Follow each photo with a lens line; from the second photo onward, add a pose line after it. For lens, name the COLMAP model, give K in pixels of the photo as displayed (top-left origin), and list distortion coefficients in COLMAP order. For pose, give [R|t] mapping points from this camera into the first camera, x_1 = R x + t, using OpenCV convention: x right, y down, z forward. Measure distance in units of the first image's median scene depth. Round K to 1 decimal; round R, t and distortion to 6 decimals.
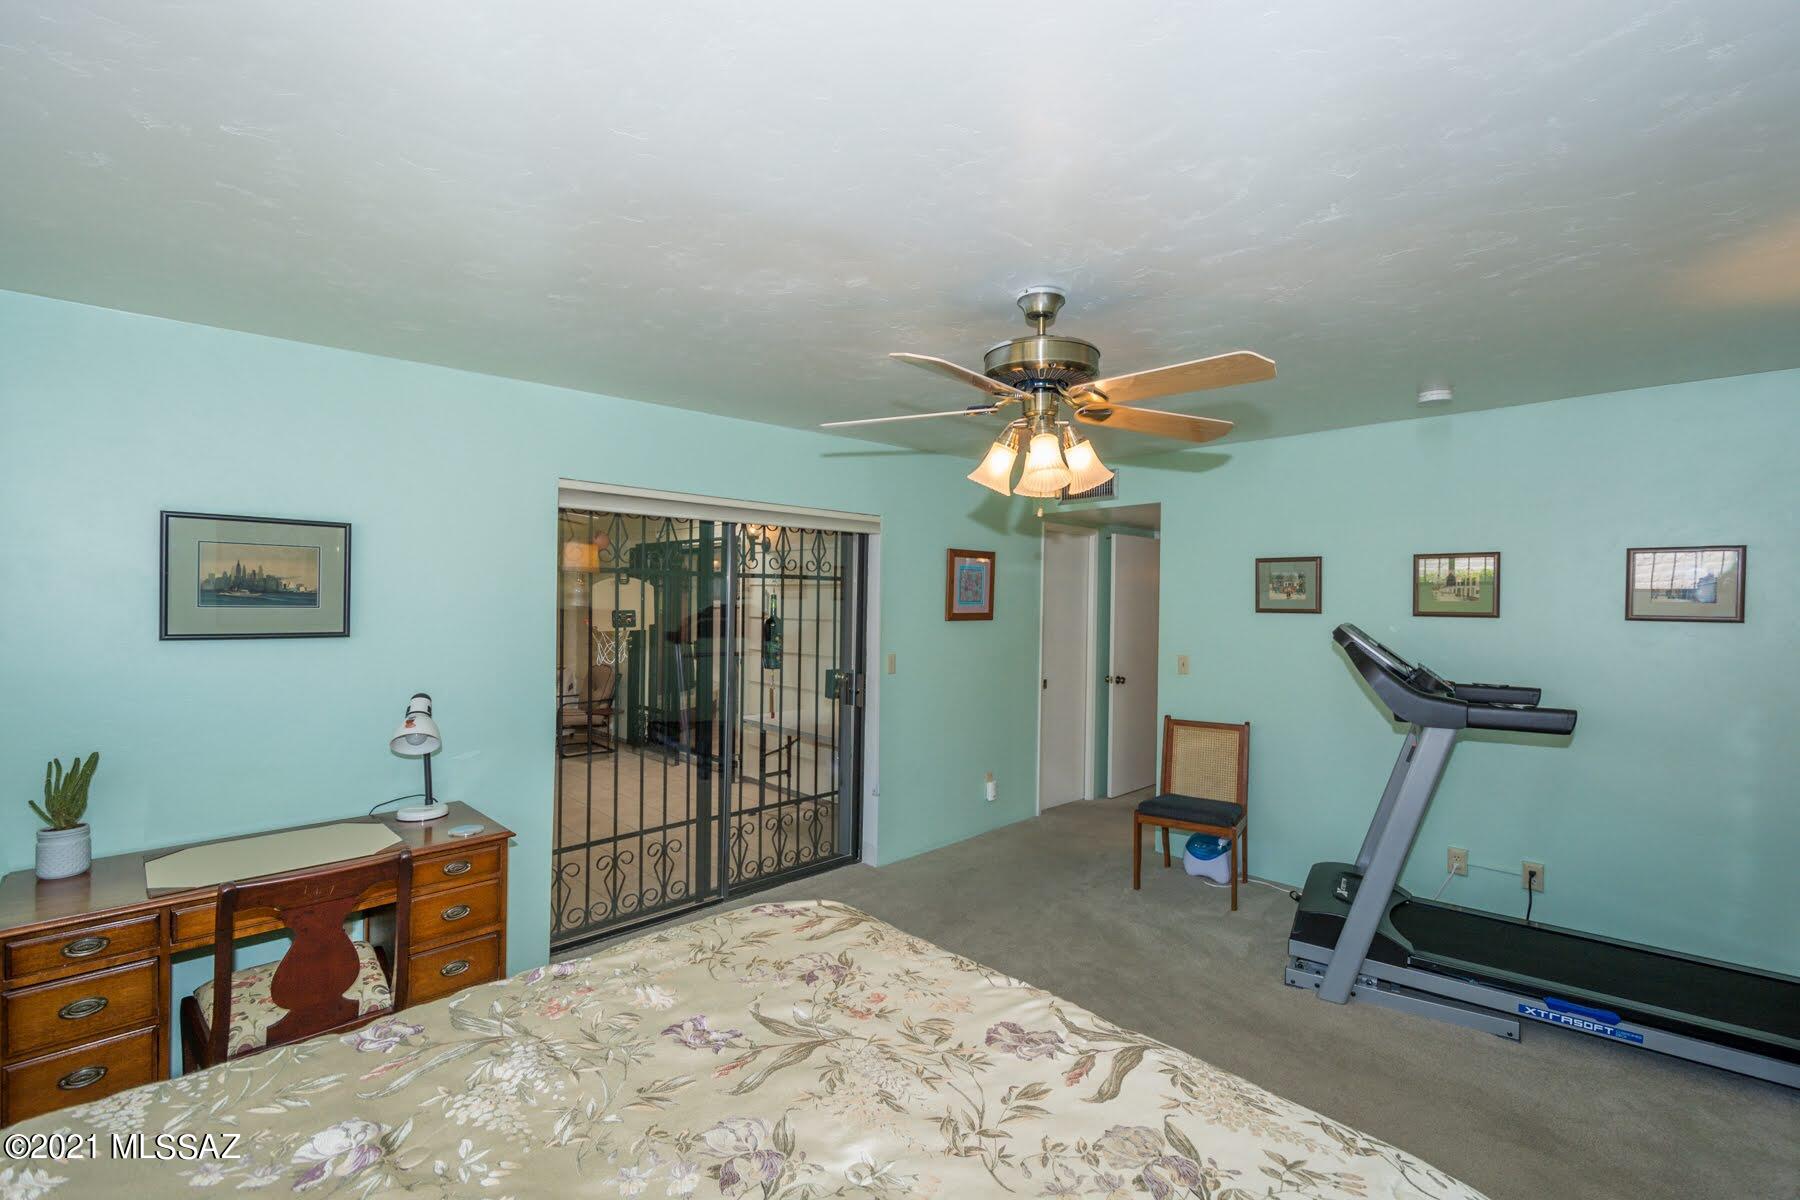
lens RADIAL K [[817.6, 0, 900.0], [0, 817.6, 600.0], [0, 0, 1]] dist [0.019236, -0.000079]
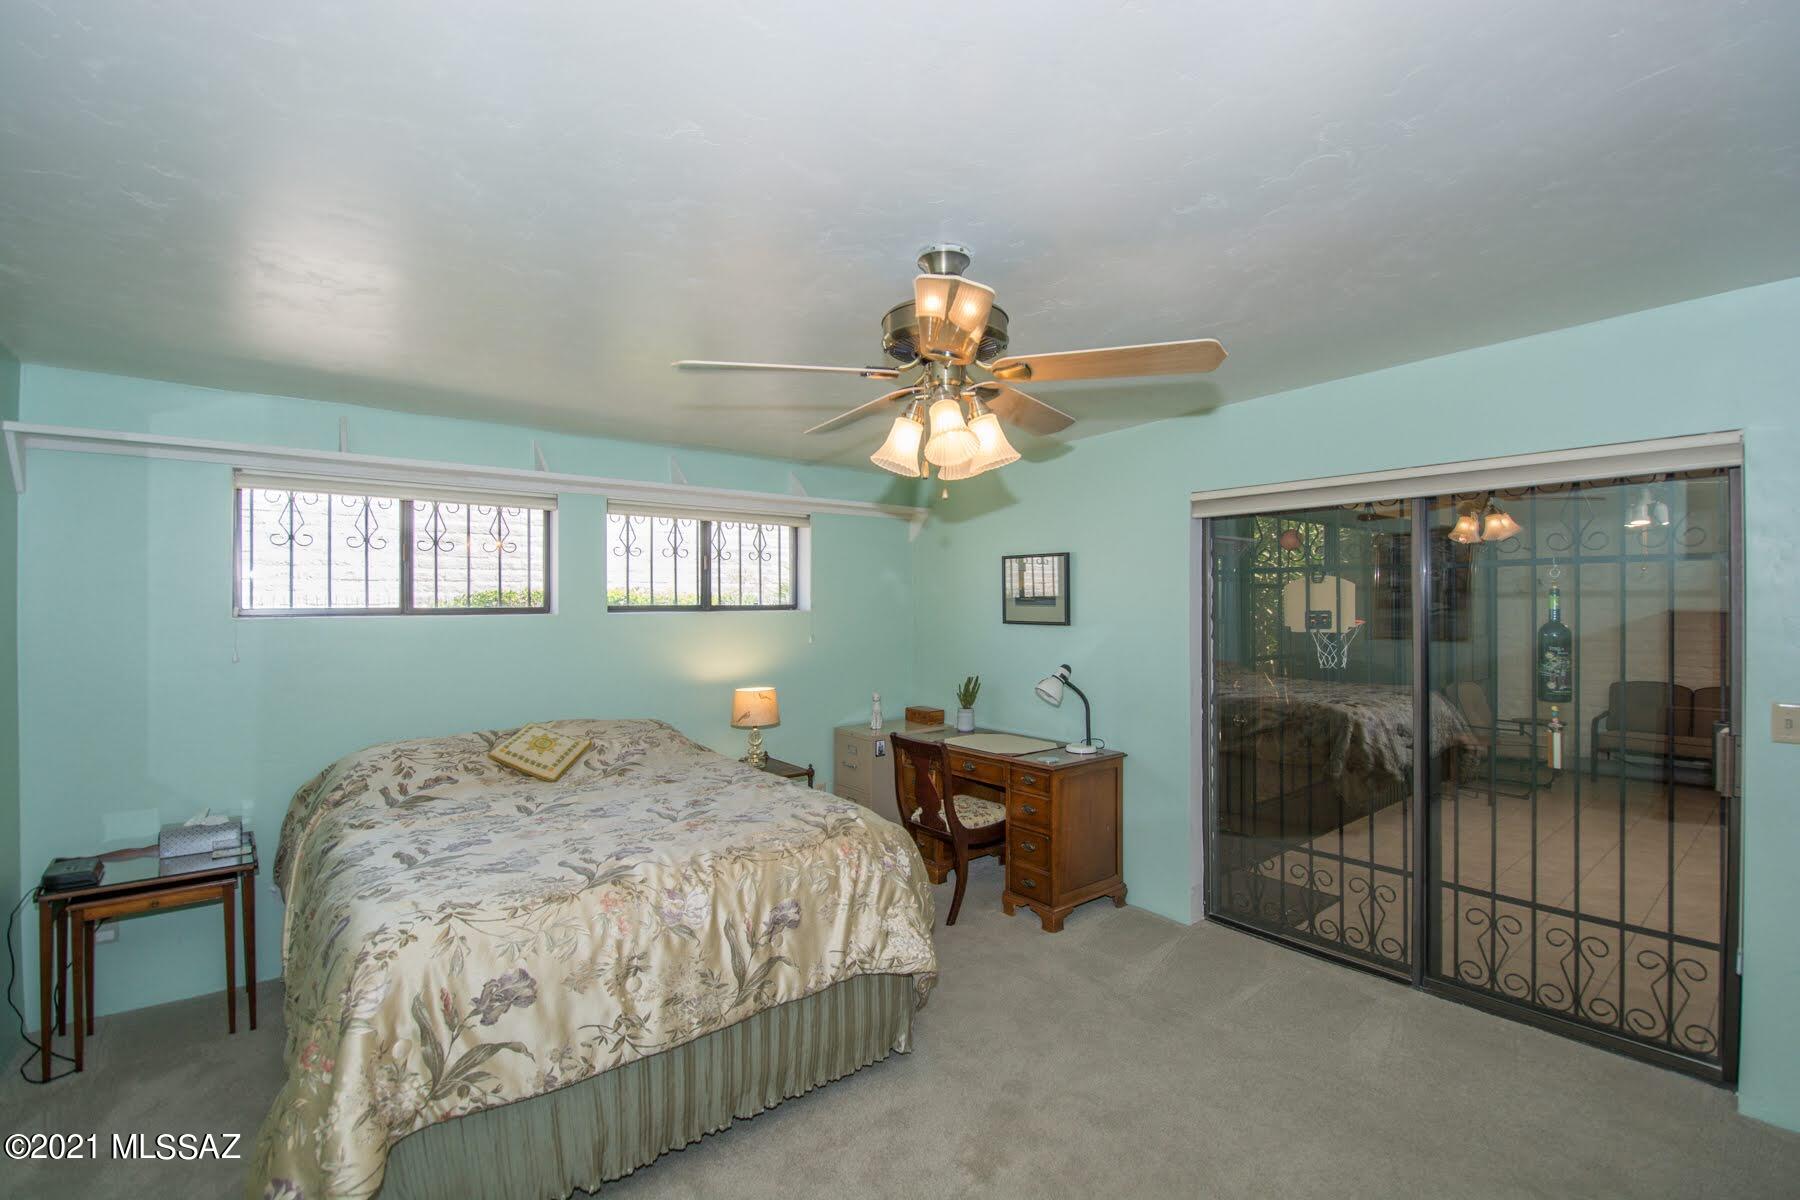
lens RADIAL K [[801.0, 0, 913.8], [0, 801.0, 605.3], [0, 0, 1]] dist [0.002544, -0.000097]
pose [[-0.119679, -0.009779, -0.992765, 0.885384], [-0.000439, 0.999952, -0.009797, 0.021926], [0.992813, -0.000737, -0.119677, 0.914794]]
